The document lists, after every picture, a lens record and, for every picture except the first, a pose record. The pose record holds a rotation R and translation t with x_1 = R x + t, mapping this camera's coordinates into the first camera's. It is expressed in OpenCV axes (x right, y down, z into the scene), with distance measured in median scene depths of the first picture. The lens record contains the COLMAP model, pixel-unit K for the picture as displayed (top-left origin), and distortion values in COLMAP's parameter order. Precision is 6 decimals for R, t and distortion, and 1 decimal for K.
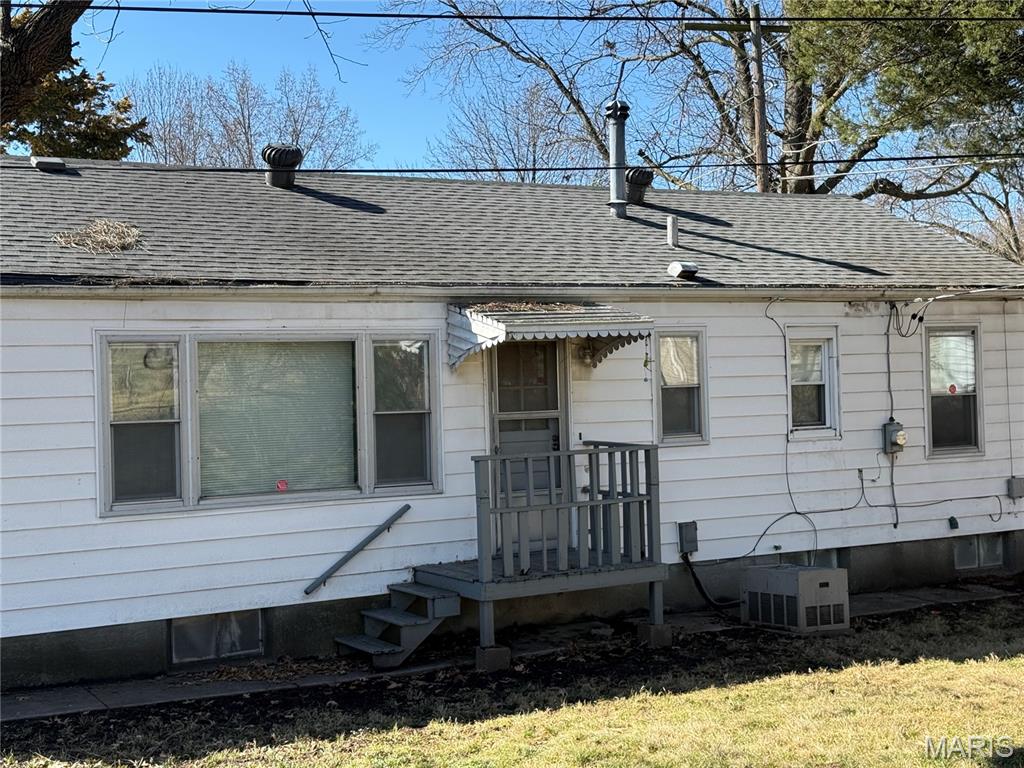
lens RADIAL K [[1431.6, 0, 512.0], [0, 1431.6, 384.0], [0, 0, 1]] dist [0.148491, -0.097709]
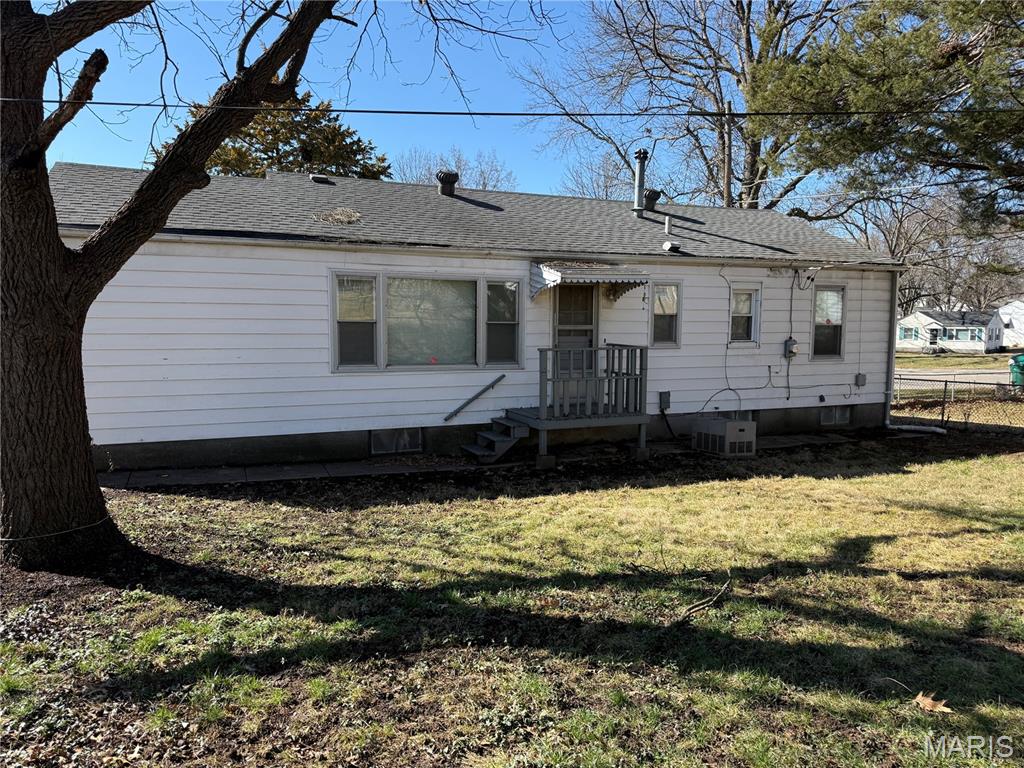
lens RADIAL K [[722.7, 0, 510.9], [0, 722.7, 392.1], [0, 0, 1]] dist [0.192796, -0.403412]
pose [[0.993408, 0.045737, -0.105108, 0.031218], [-0.034838, 0.994042, 0.103284, 0.011866], [0.109206, -0.098942, 0.989083, 0.101269]]
